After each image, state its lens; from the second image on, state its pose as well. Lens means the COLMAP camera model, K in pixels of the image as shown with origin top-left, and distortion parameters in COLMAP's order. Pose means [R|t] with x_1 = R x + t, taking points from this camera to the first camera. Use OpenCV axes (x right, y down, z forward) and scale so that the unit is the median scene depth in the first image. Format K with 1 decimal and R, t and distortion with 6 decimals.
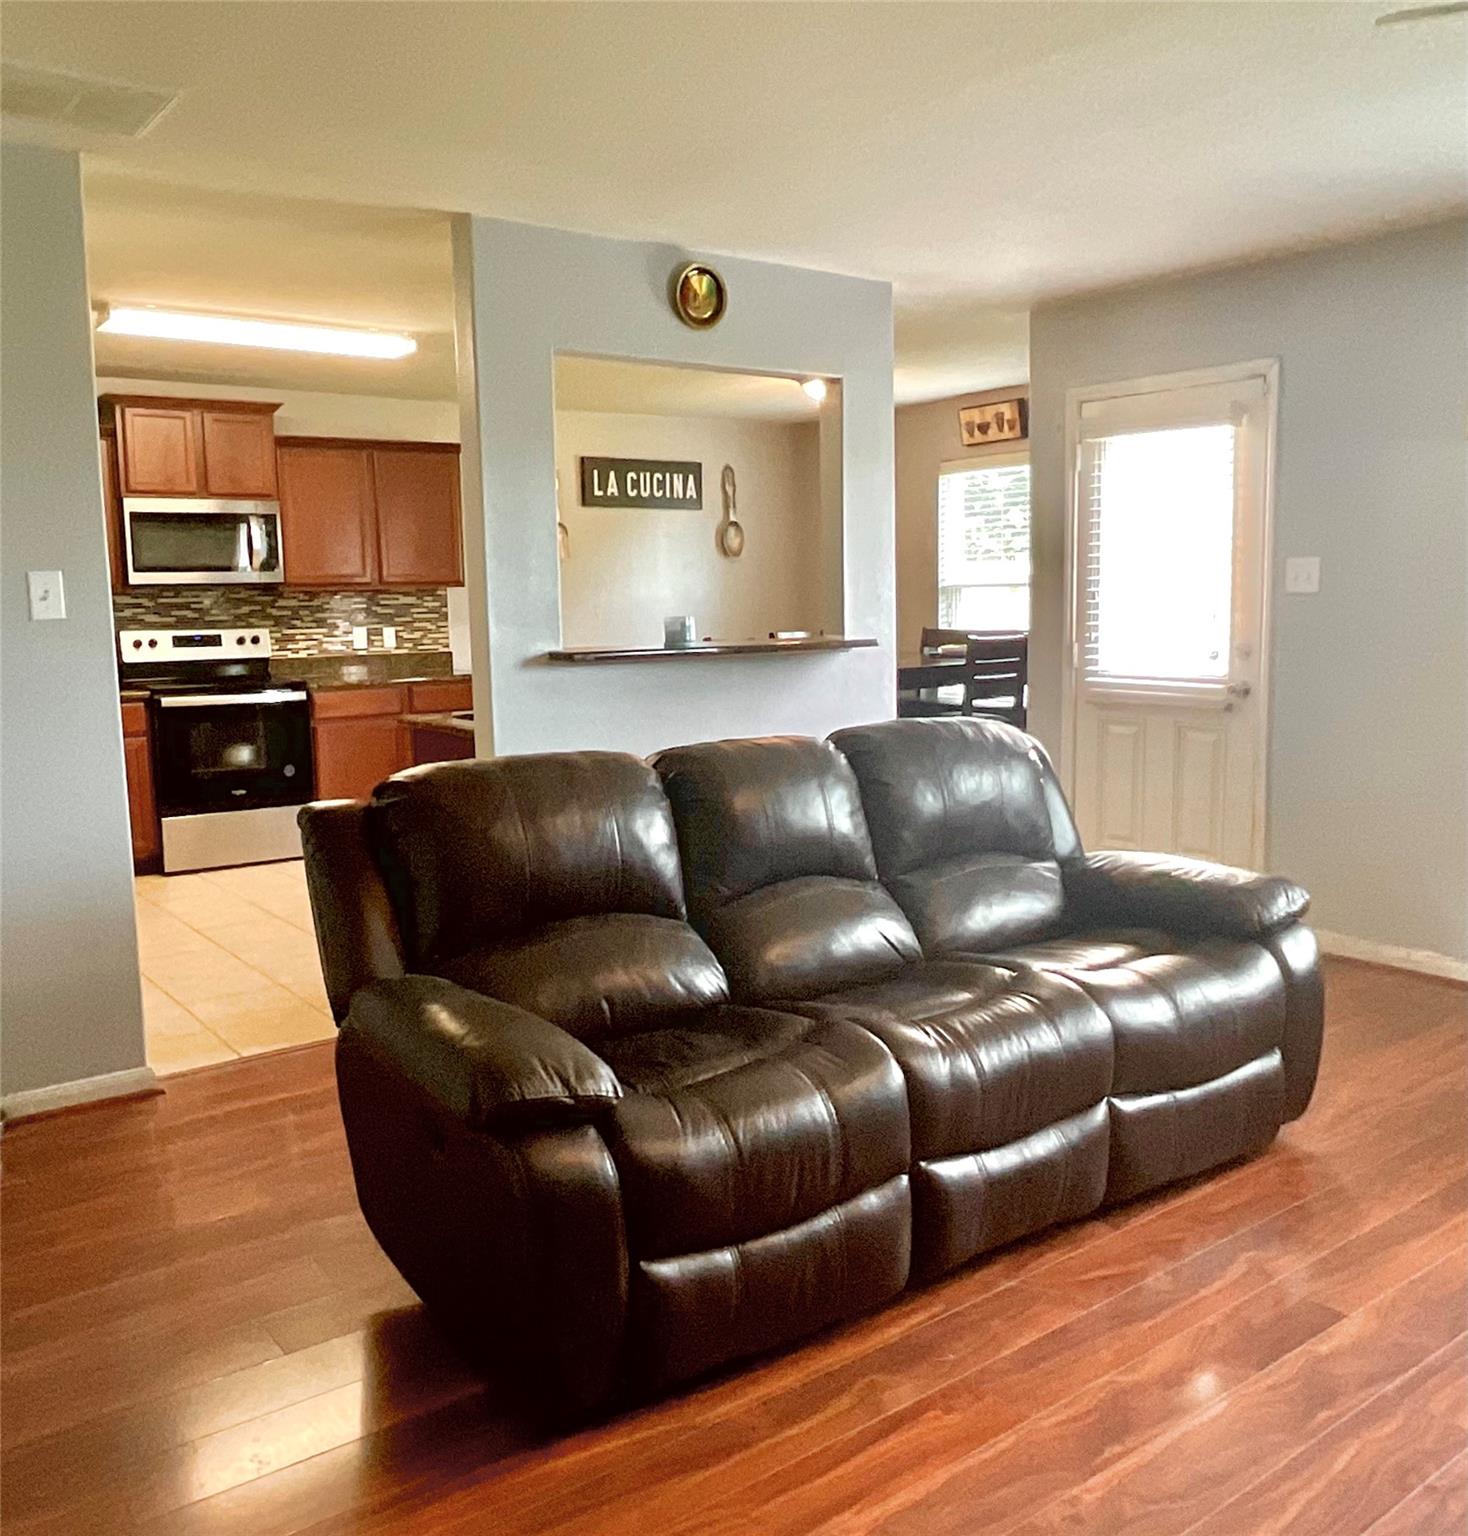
lens RADIAL K [[1360.5, 0, 721.5], [0, 1360.5, 772.4], [0, 0, 1]] dist [0.008722, -0.043455]
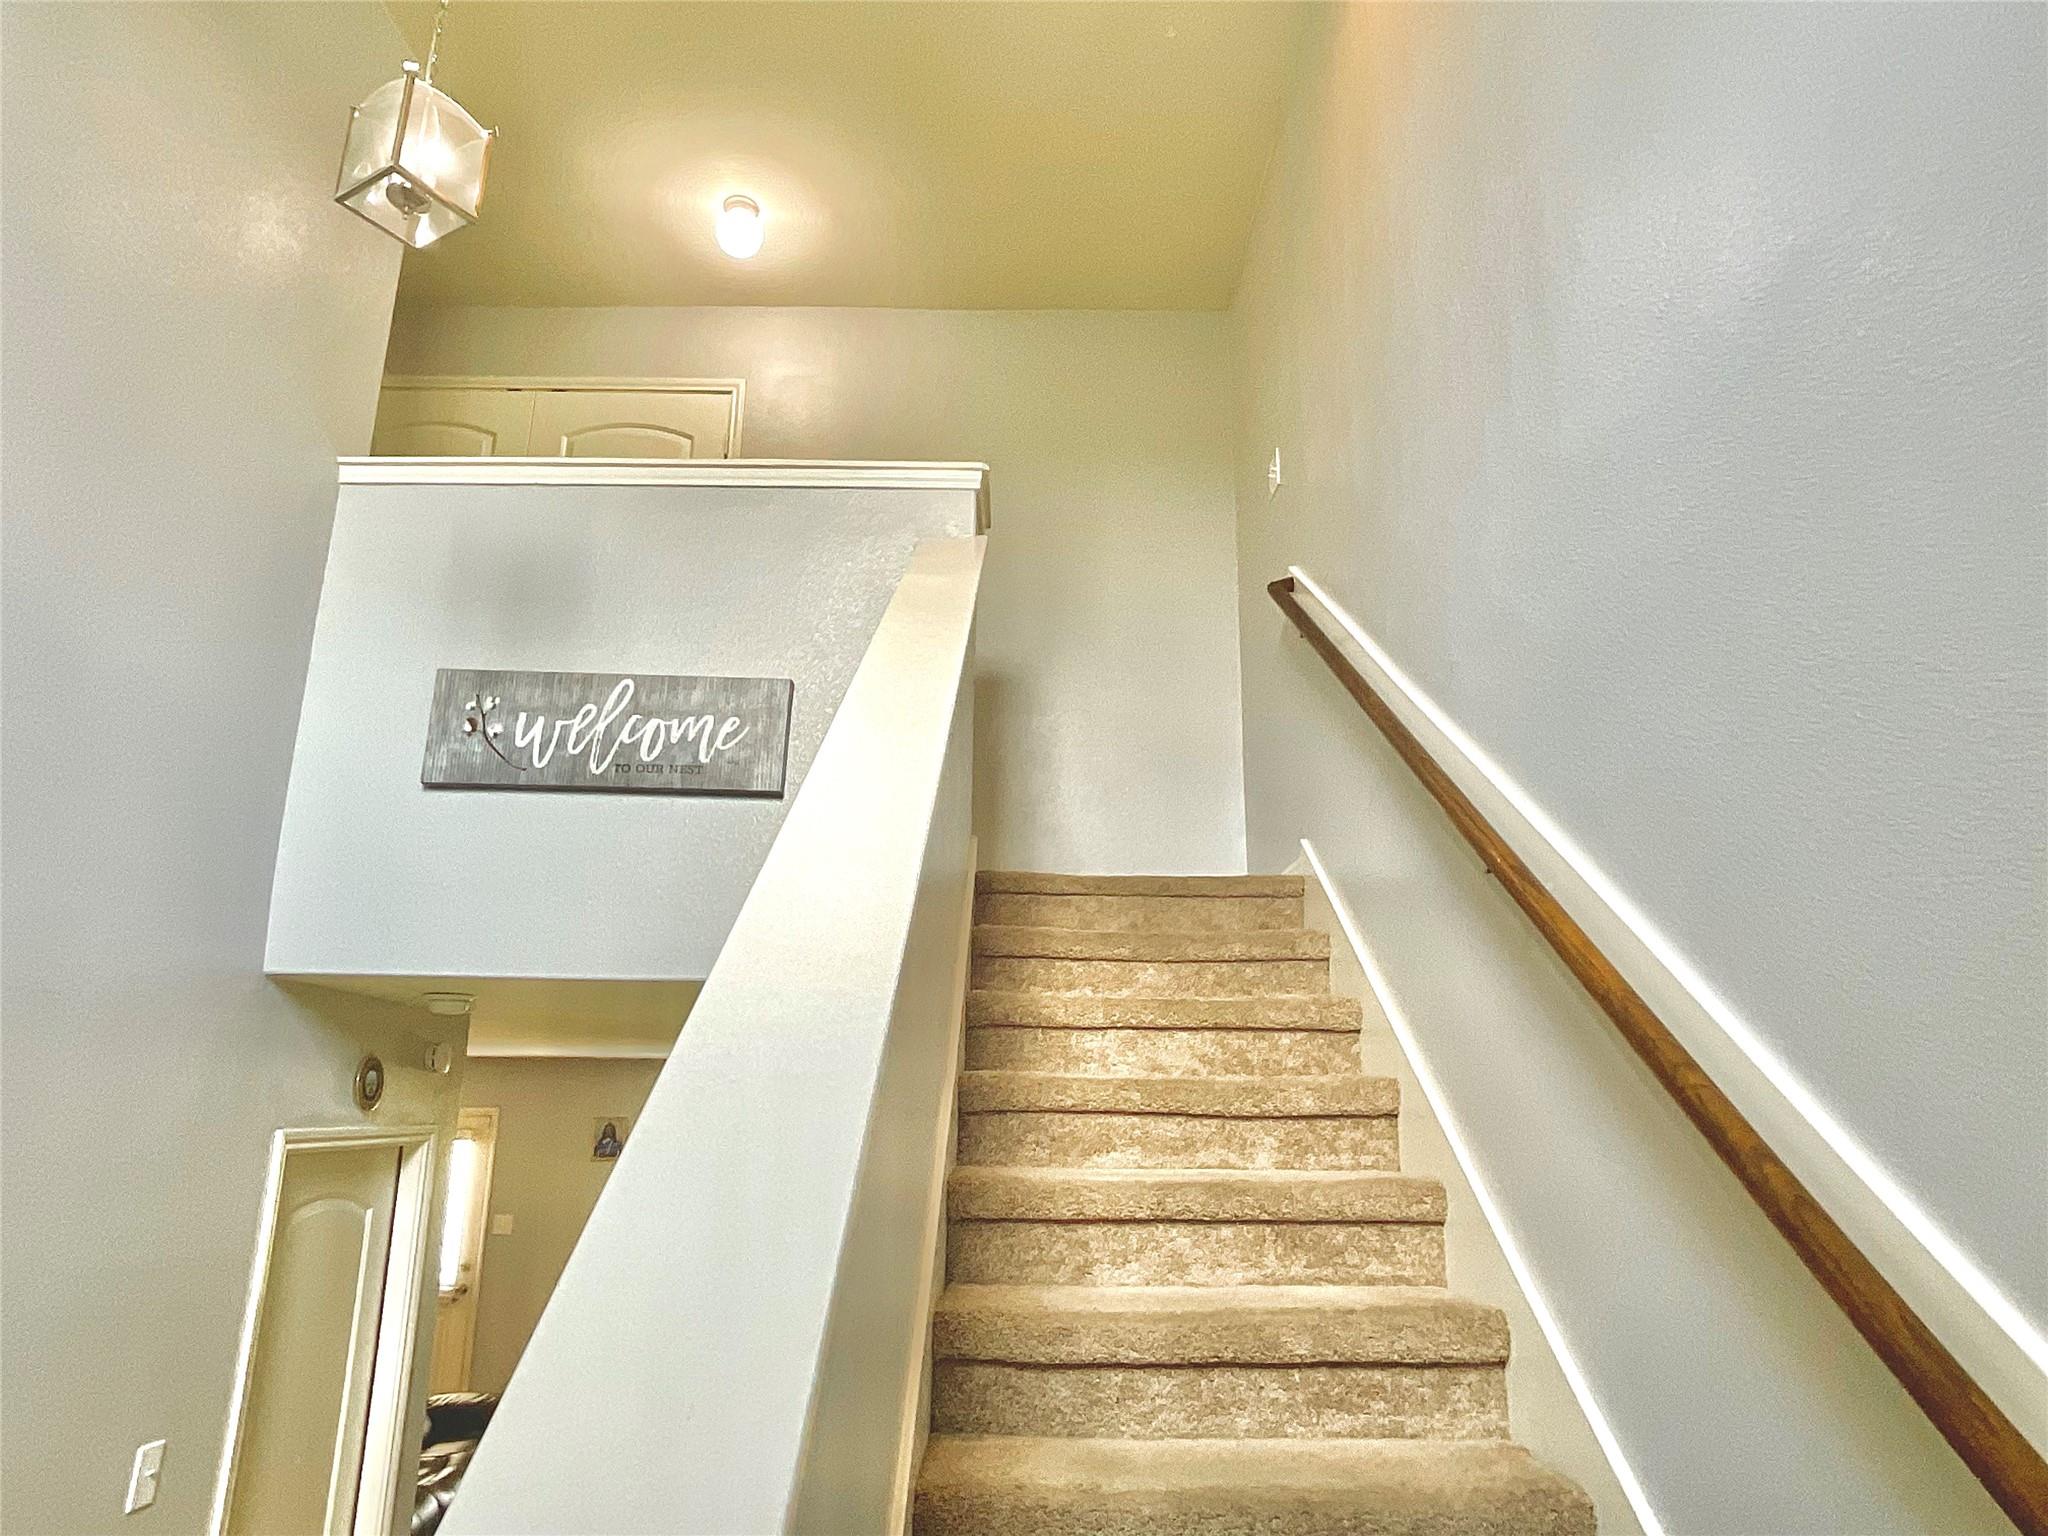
lens RADIAL K [[1255.2, 0, 1021.2], [0, 1255.2, 765.5], [0, 0, 1]] dist [-0.011860, -0.000902]
pose [[0.595127, 0.237417, 0.767761, -0.697671], [0.078084, 0.933761, -0.349276, -0.081647], [-0.799829, 0.267813, 0.537168, -0.764509]]
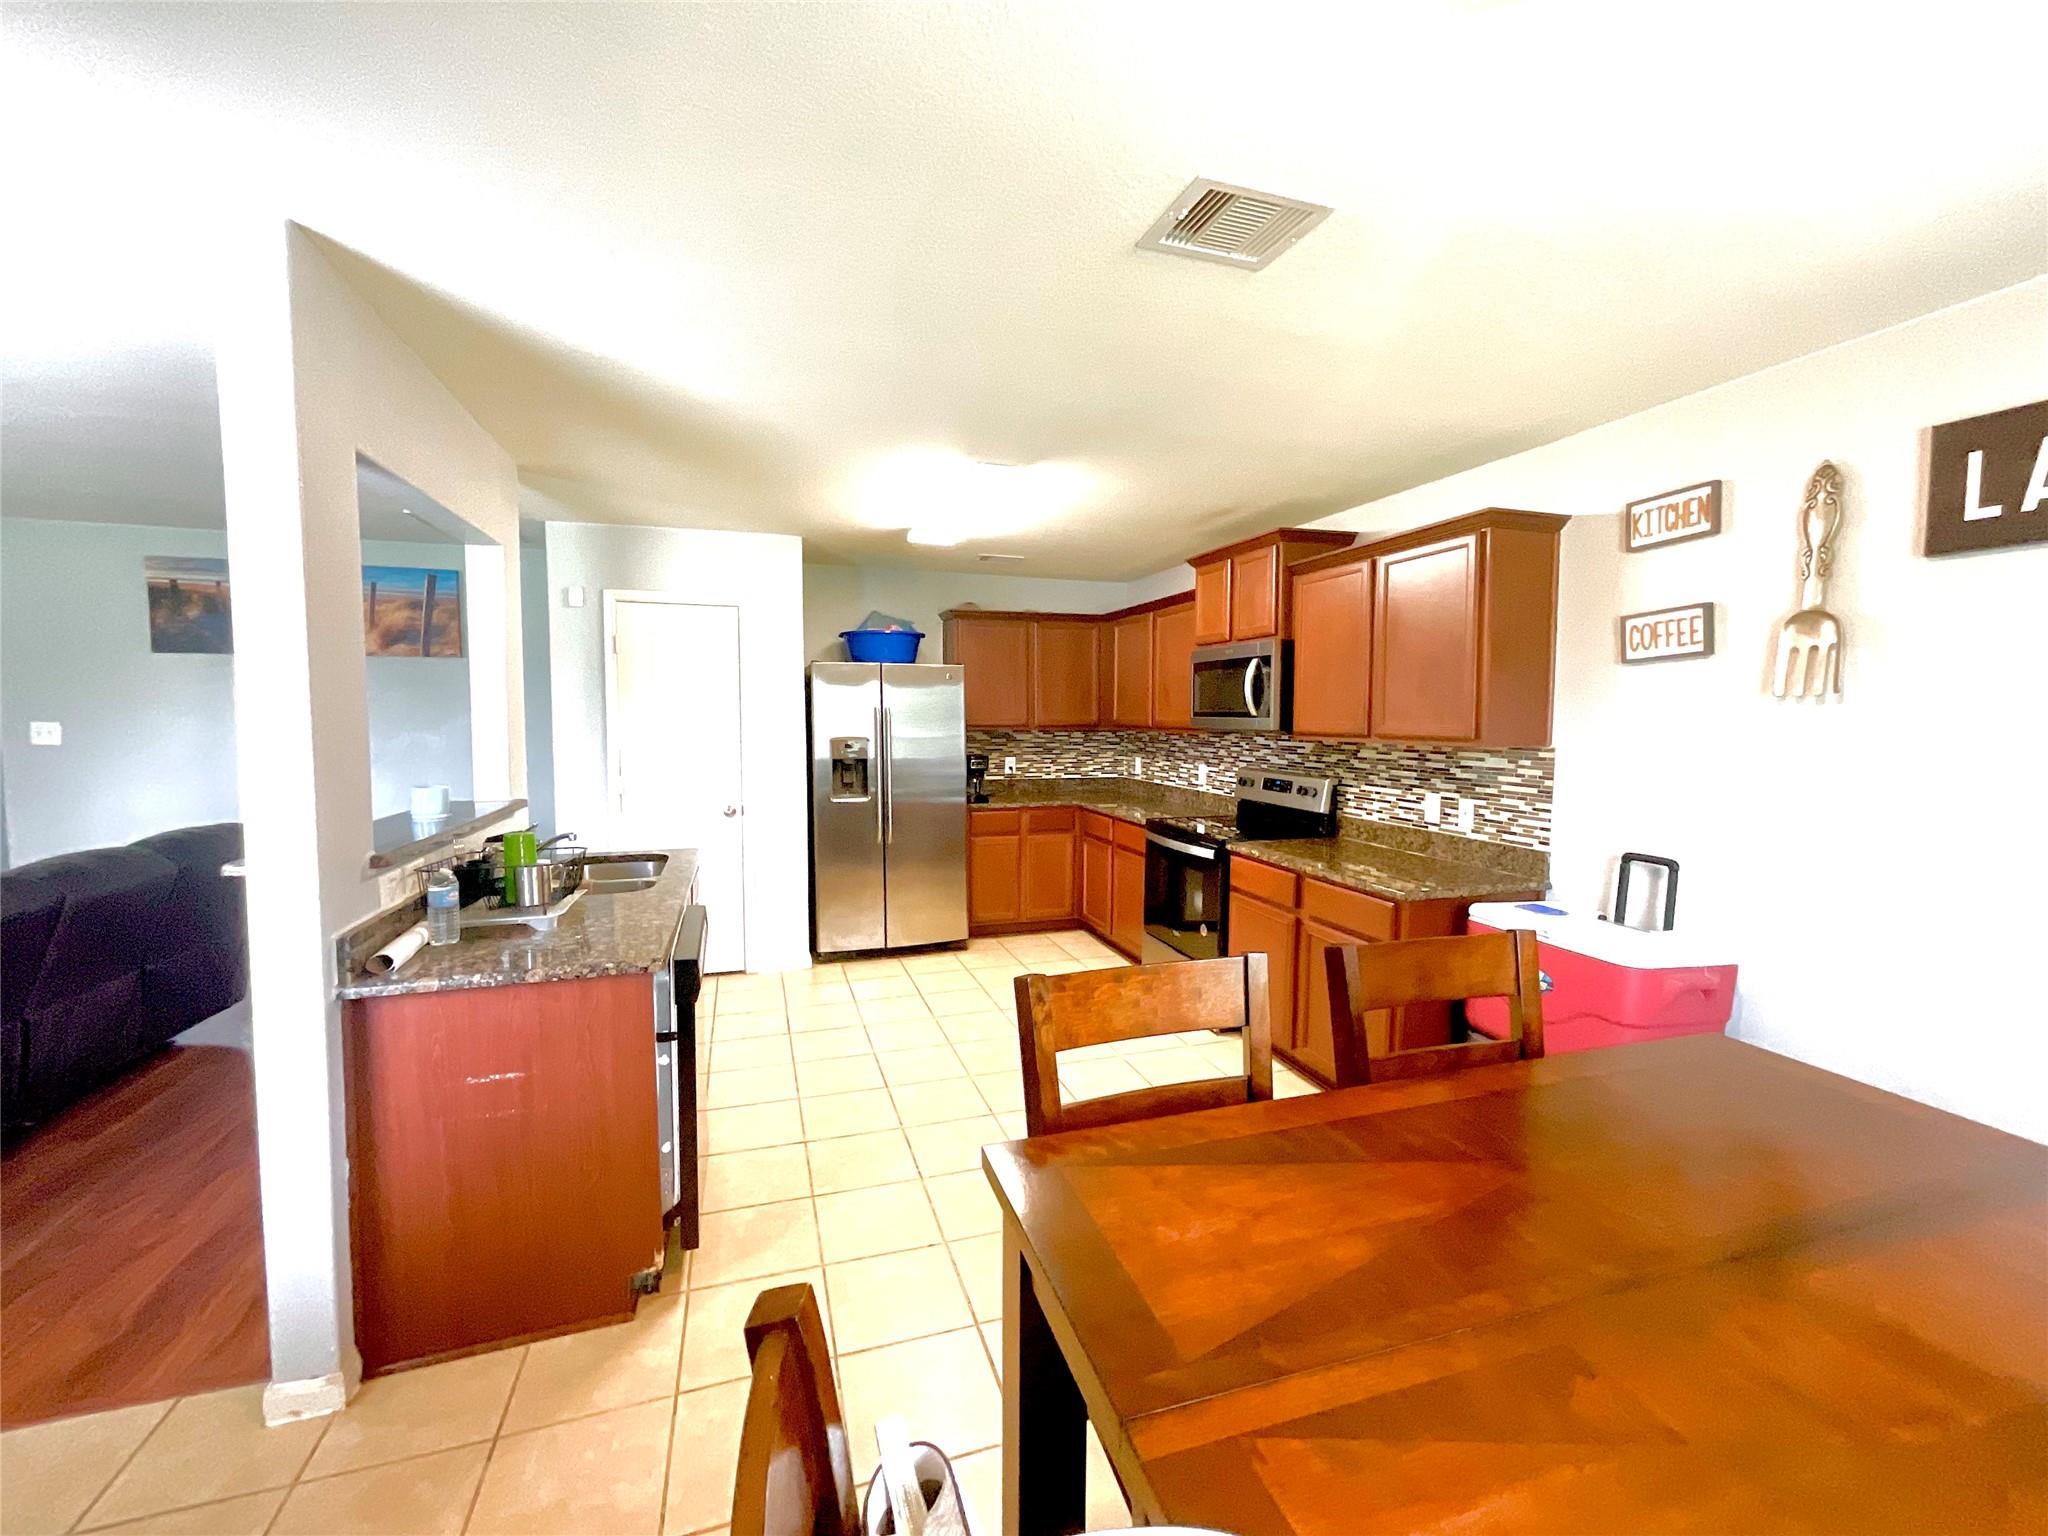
lens RADIAL K [[828.3, 0, 1017.7], [0, 828.3, 768.7], [0, 0, 1]] dist [0.002416, 0.000306]
pose [[-0.317325, 0.080804, -0.944868, 0.388683], [-0.124726, 0.984152, 0.126052, -0.256599], [0.940079, 0.157849, -0.302217, 1.598140]]
